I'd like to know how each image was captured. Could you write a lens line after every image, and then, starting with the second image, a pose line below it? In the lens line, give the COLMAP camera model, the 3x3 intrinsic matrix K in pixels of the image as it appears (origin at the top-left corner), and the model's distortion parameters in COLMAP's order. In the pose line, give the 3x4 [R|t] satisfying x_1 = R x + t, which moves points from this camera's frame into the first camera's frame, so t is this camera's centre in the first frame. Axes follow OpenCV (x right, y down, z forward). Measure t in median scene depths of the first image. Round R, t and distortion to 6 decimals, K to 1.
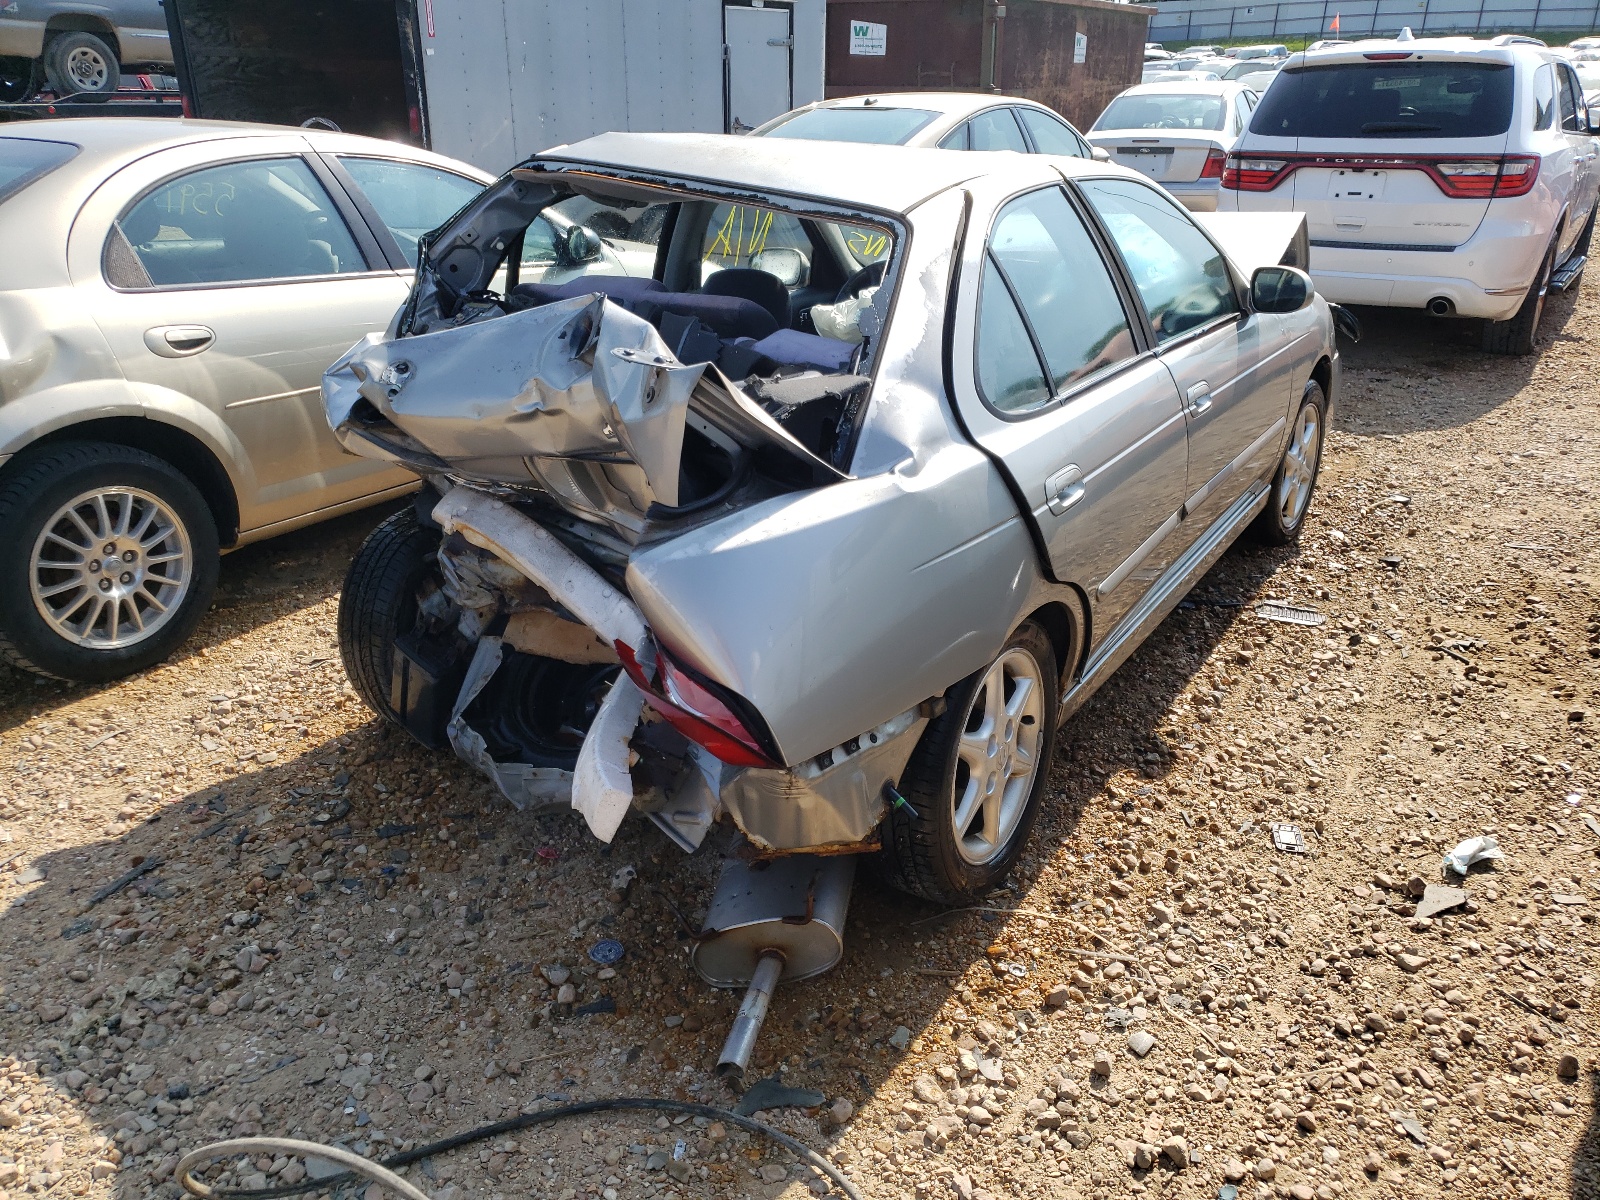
lens RADIAL K [[1235.8, 0, 800.0], [0, 1235.8, 600.0], [0, 0, 1]] dist [0.028491, -0.006072]
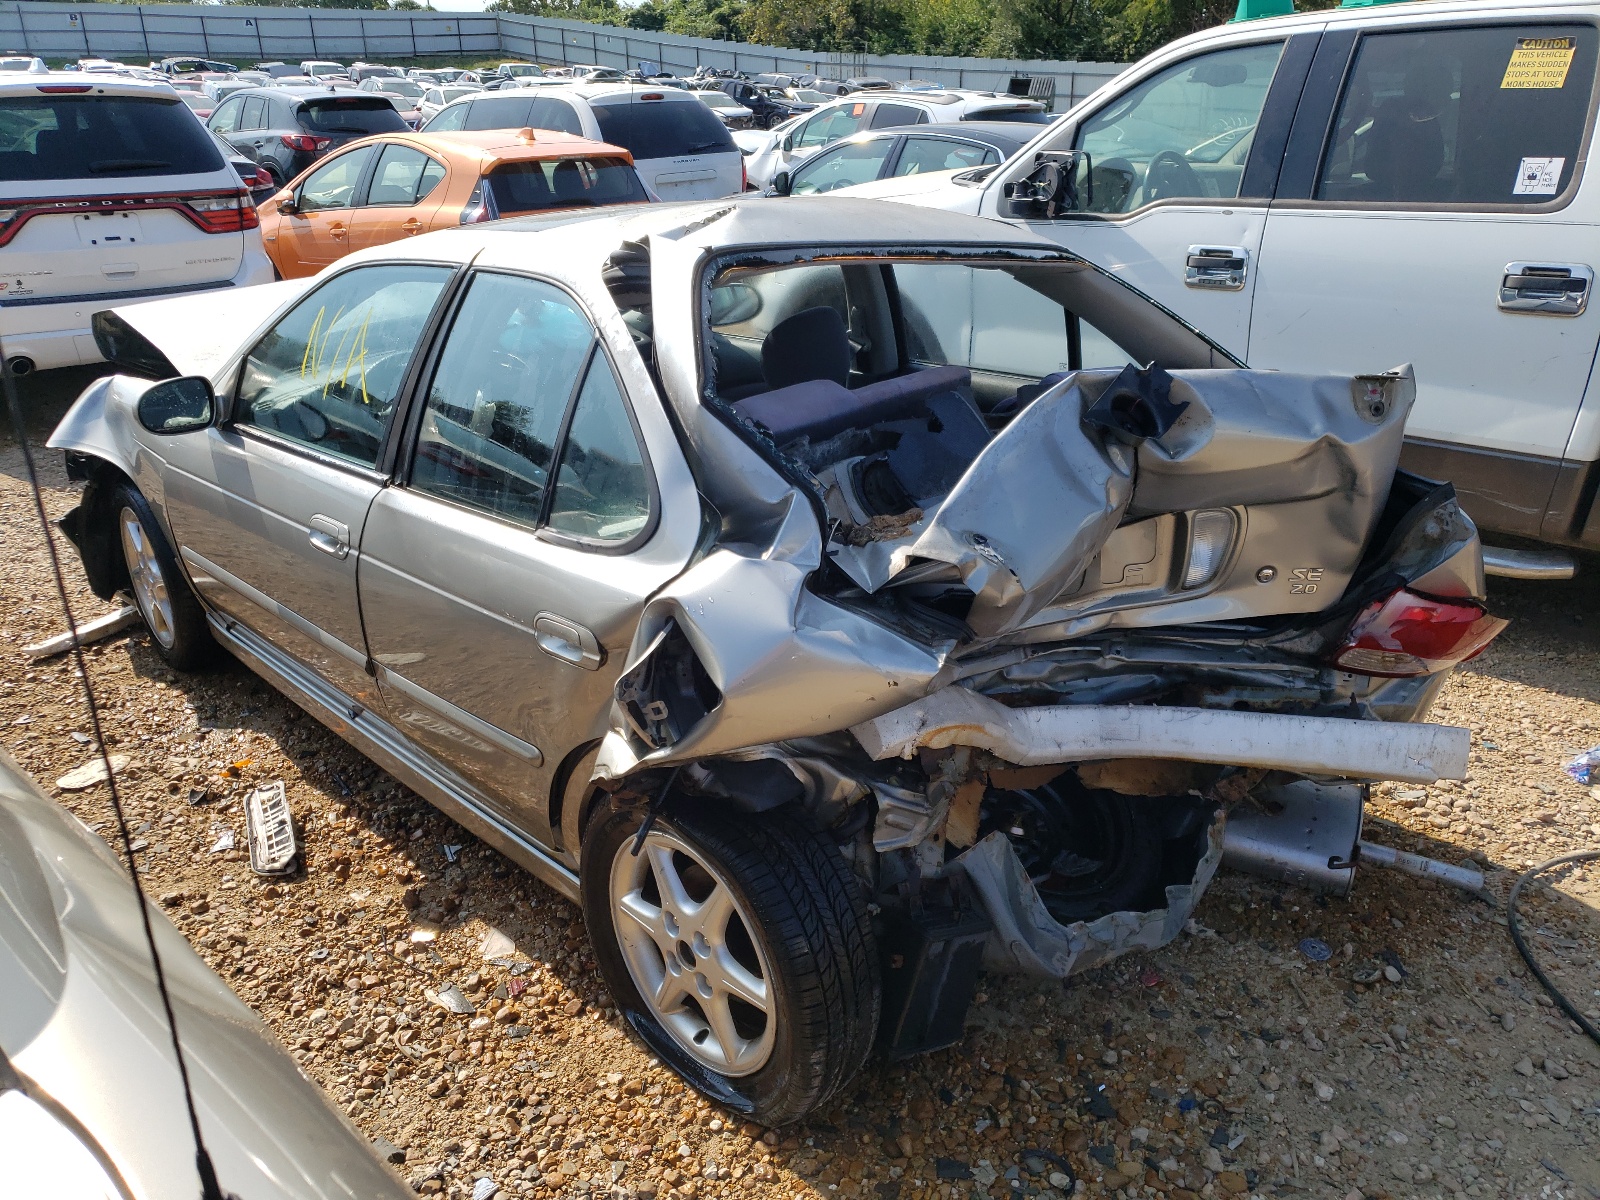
lens RADIAL K [[1235.8, 0, 800.0], [0, 1235.8, 600.0], [0, 0, 1]] dist [0.028491, -0.006072]
pose [[0.235824, -0.362194, 0.901778, -0.365842], [0.378286, 0.888972, 0.258125, -0.138903], [-0.895146, 0.280257, 0.346654, 0.311998]]
